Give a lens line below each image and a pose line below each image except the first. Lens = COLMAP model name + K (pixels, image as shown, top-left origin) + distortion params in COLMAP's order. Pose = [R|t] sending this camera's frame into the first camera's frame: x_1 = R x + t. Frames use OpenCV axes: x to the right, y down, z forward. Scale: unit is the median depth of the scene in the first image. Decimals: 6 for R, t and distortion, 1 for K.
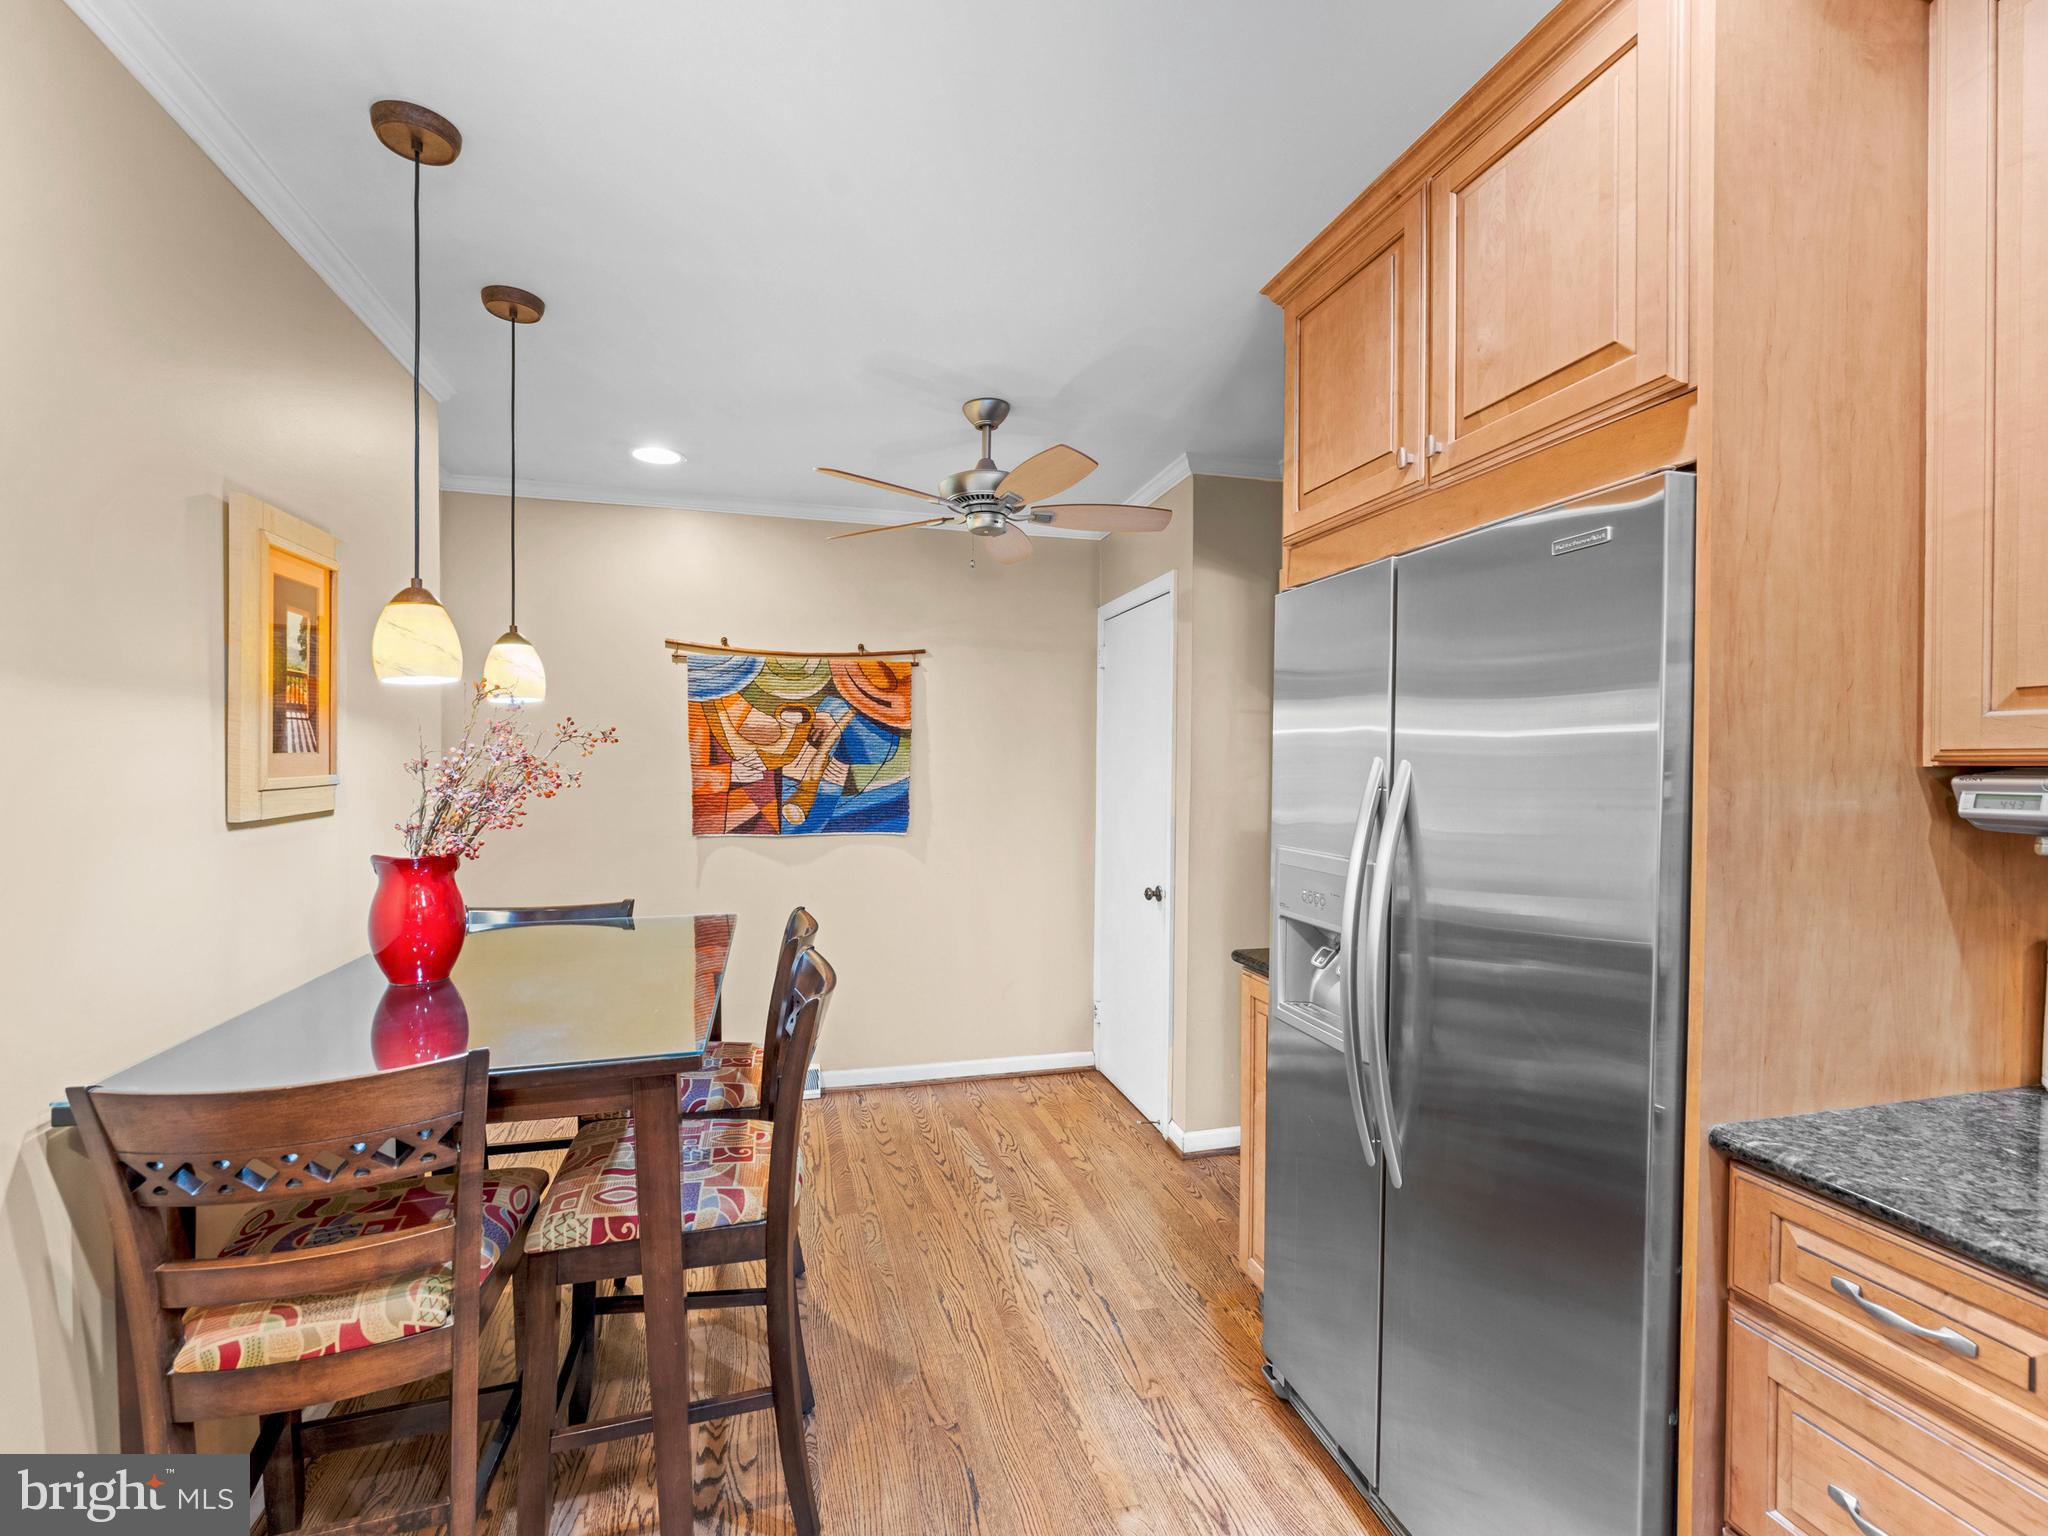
lens RADIAL K [[941.3, 0, 1024.0], [0, 941.3, 768.0], [0, 0, 1]] dist [-0.000738, -0.000145]
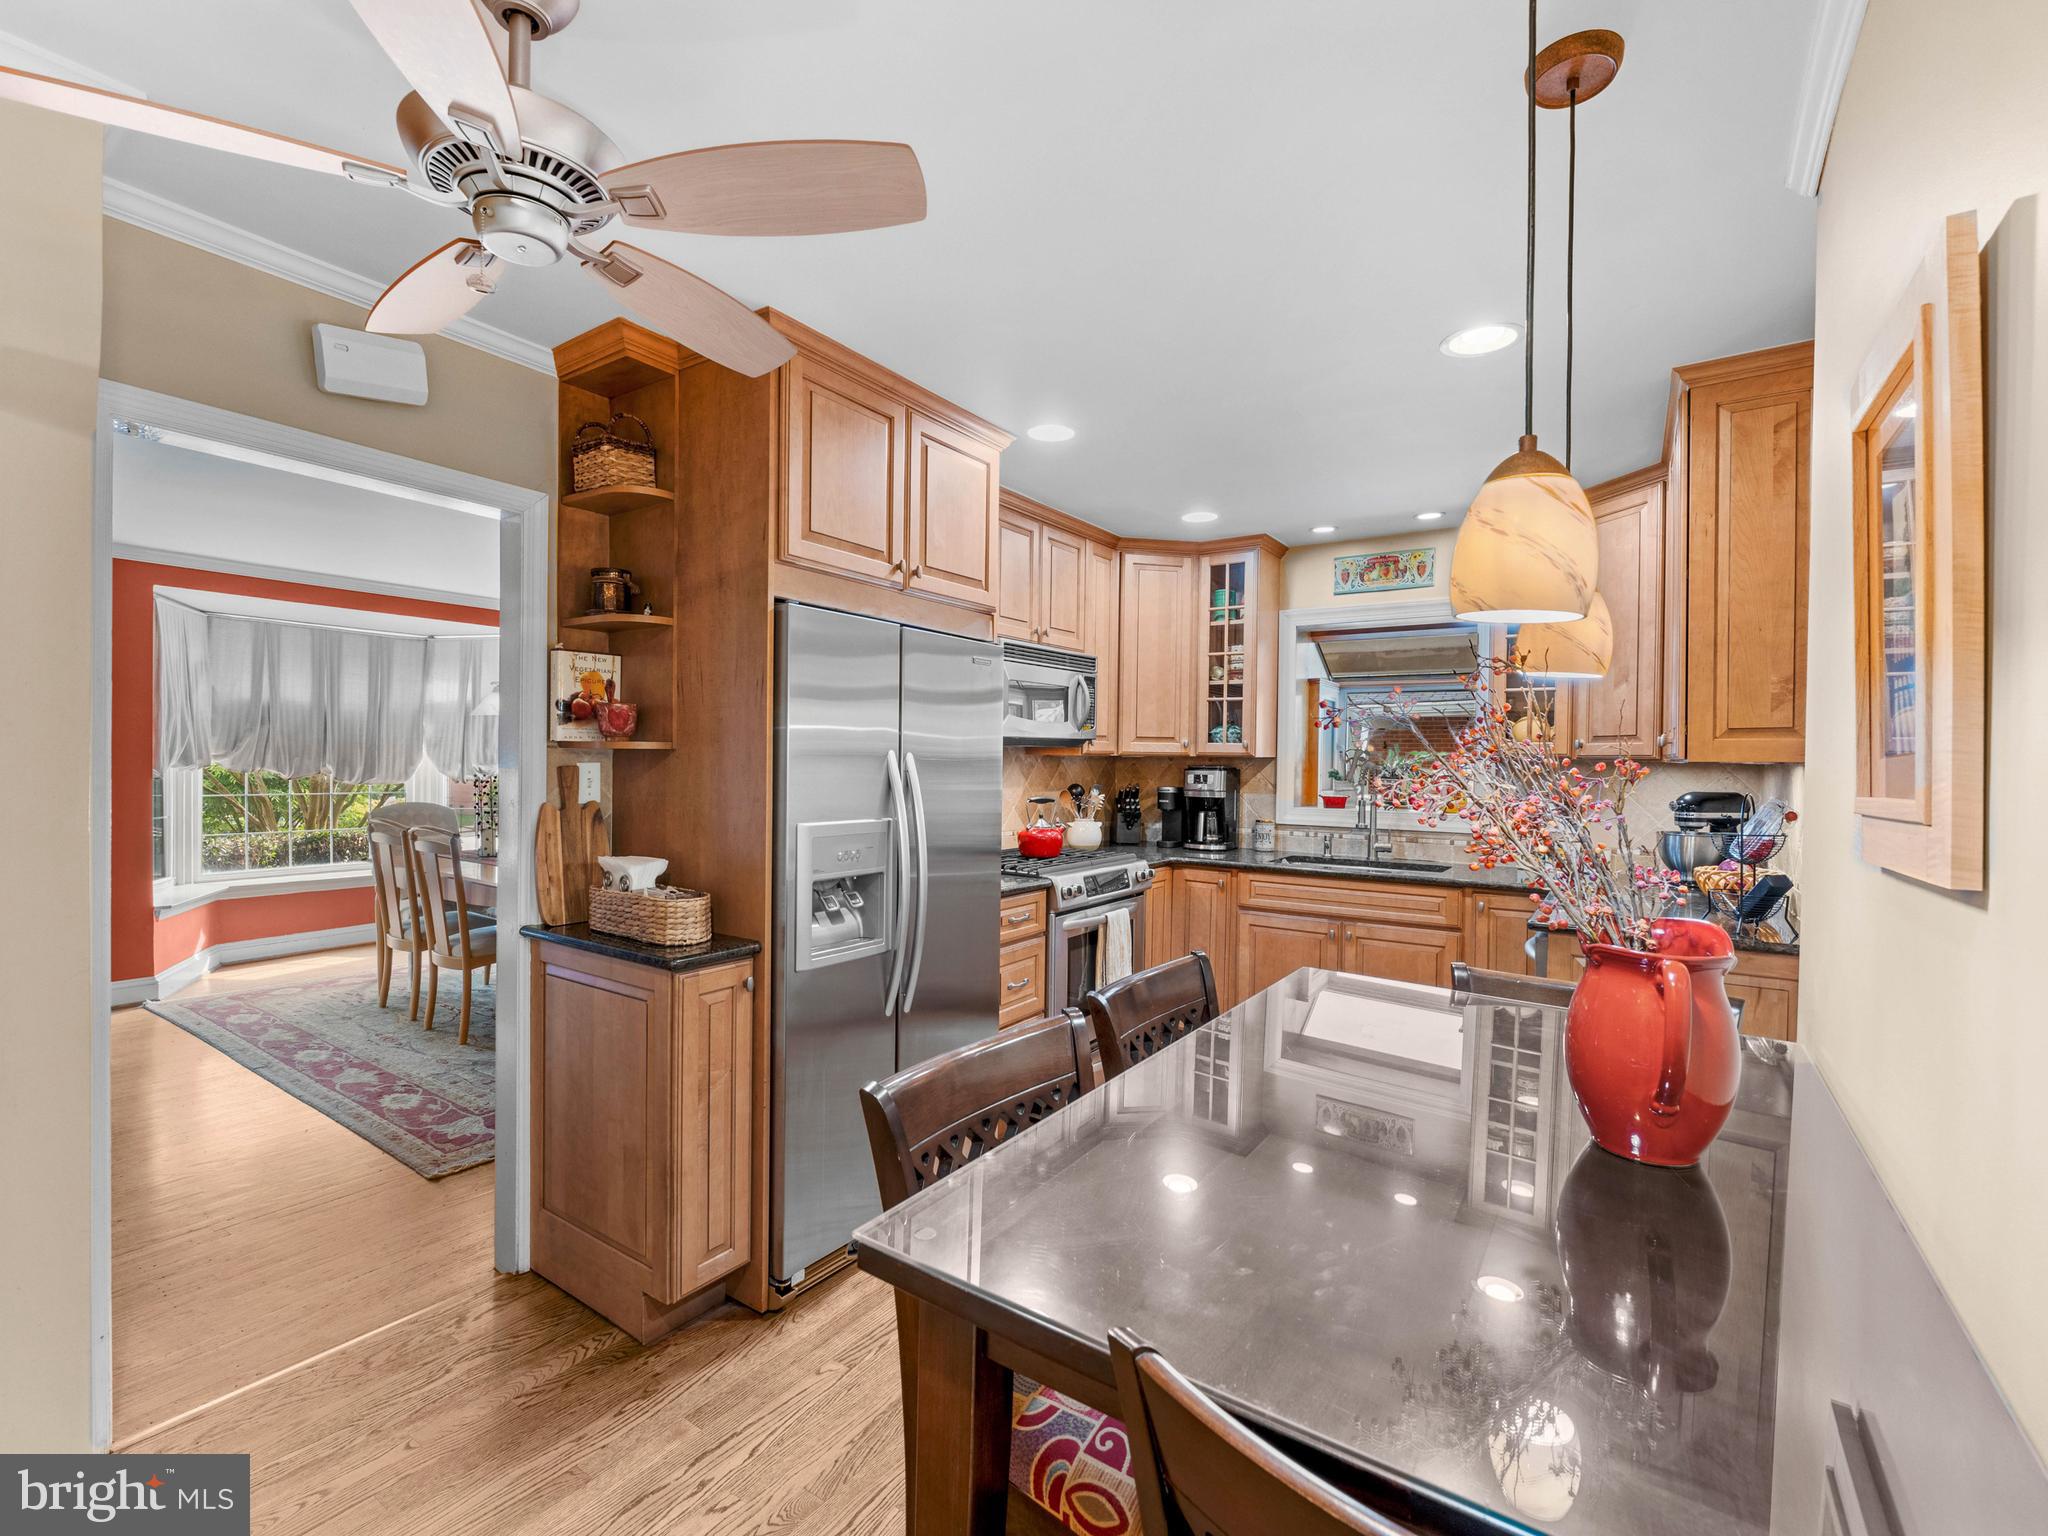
lens RADIAL K [[895.5, 0, 1043.8], [0, 895.5, 779.6], [0, 0, 1]] dist [0.000033, 0.000005]
pose [[-0.653782, -0.023292, 0.756324, -1.300149], [-0.003332, 0.999605, 0.027903, -0.007920], [-0.756675, 0.015722, -0.653602, 2.520869]]
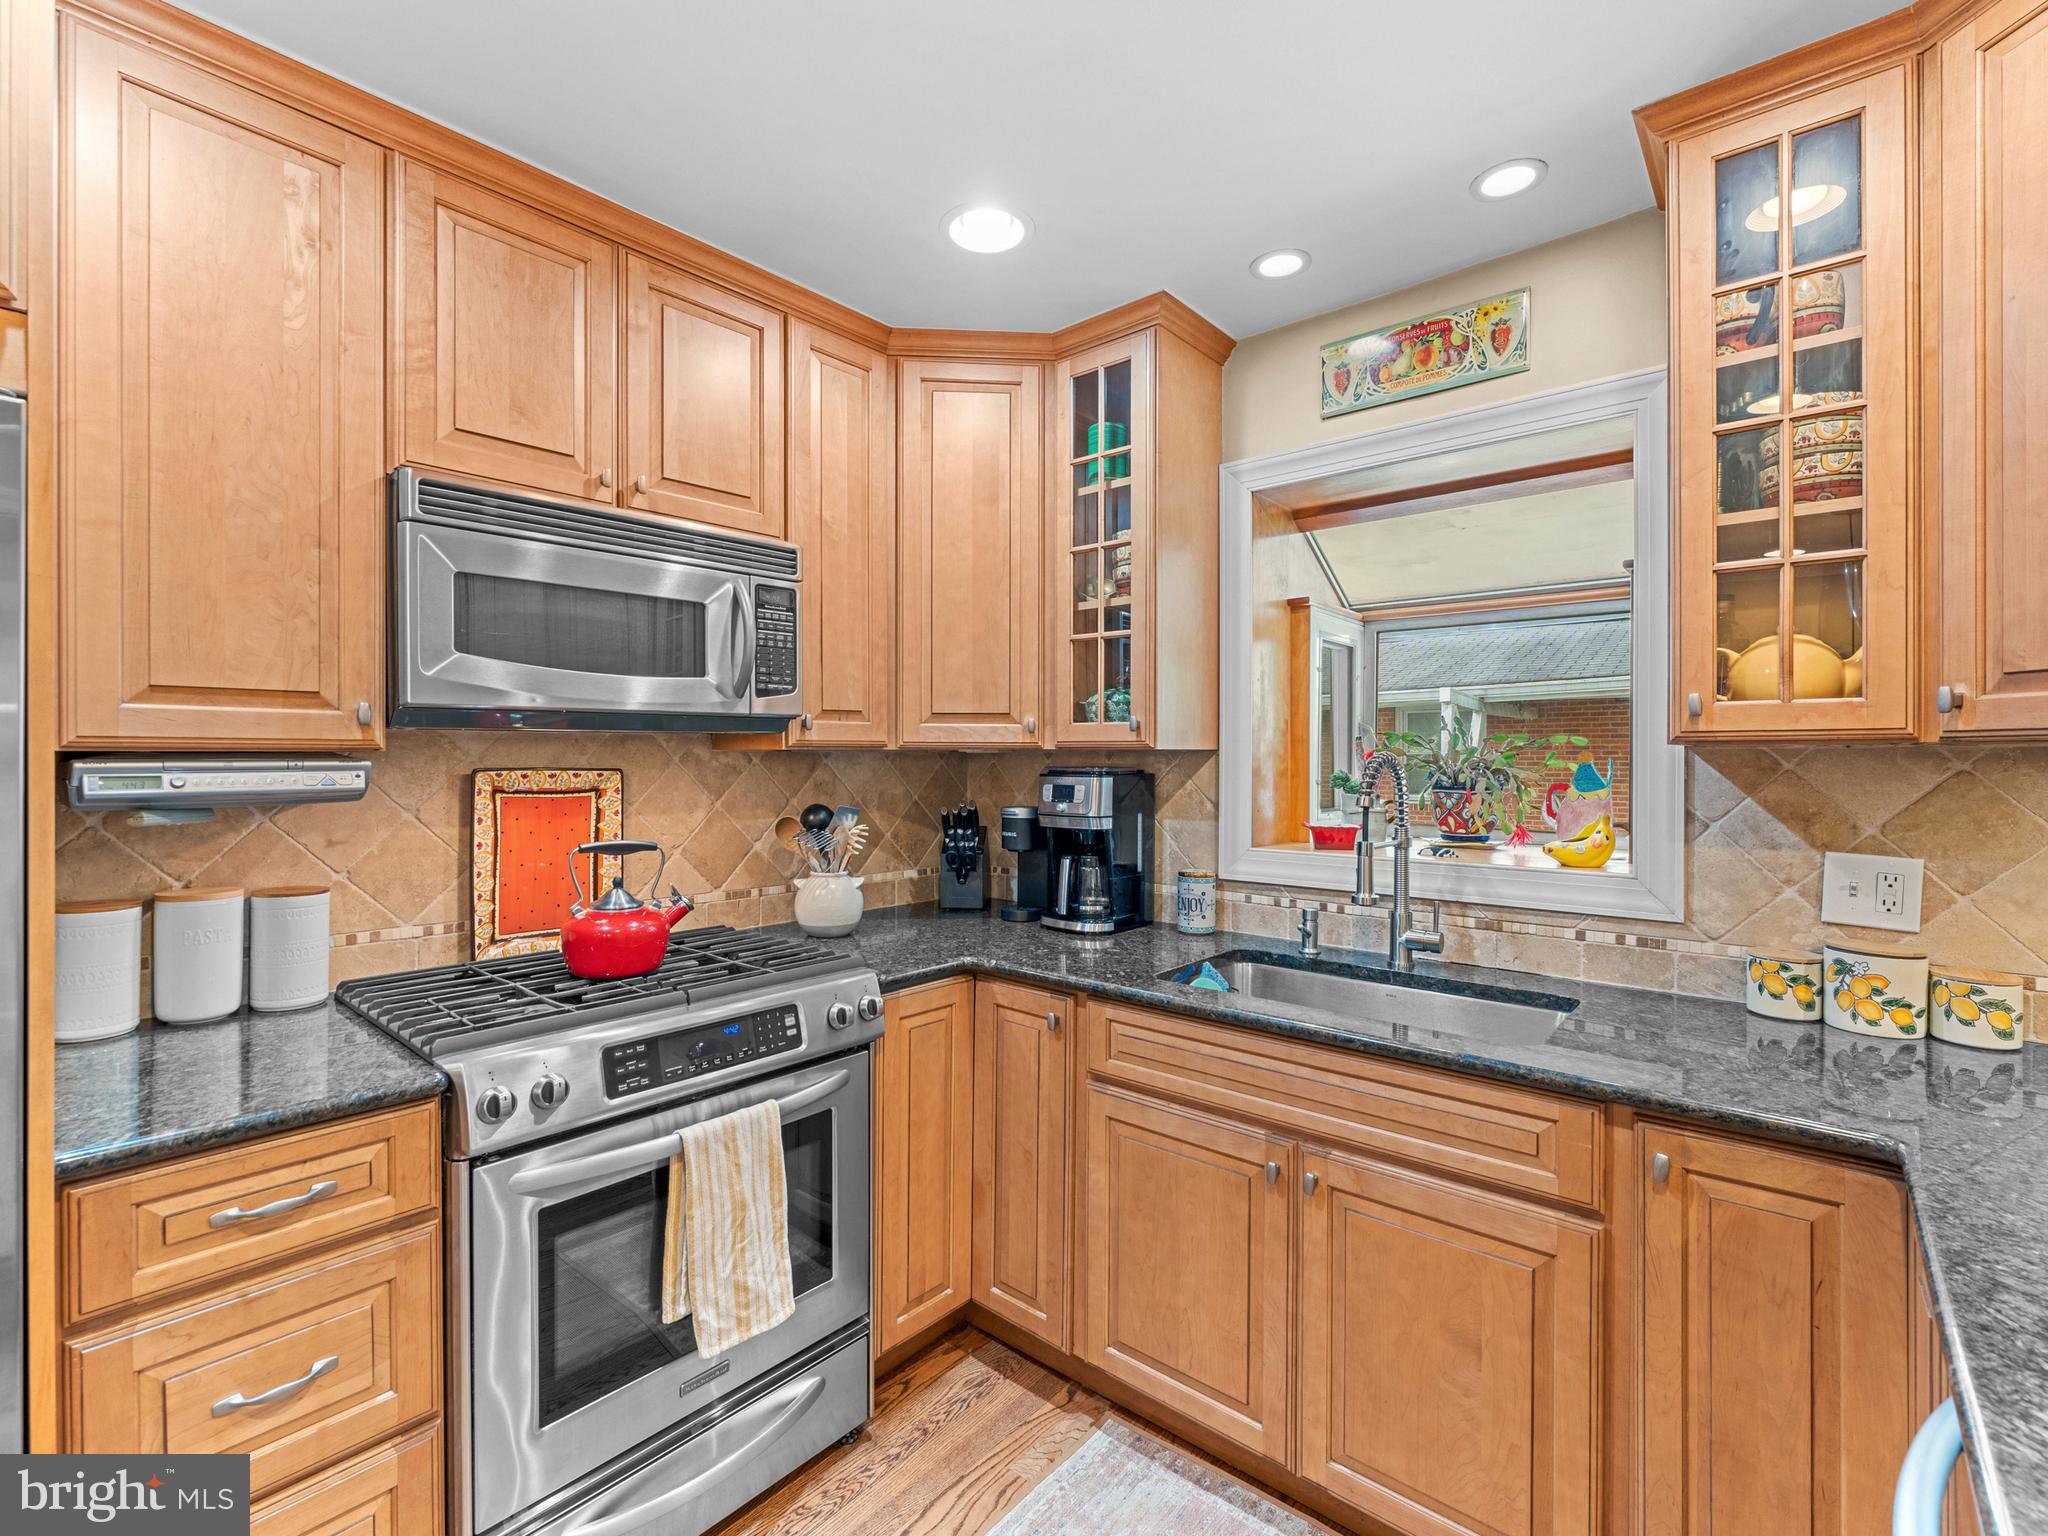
lens RADIAL K [[941.3, 0, 1024.0], [0, 941.3, 768.0], [0, 0, 1]] dist [-0.000738, -0.000145]
pose [[-0.558198, -0.006947, 0.829679, -0.516291], [0.006854, 0.999892, 0.012984, 0.010704], [-0.829680, 0.012935, -0.558090, 0.739048]]
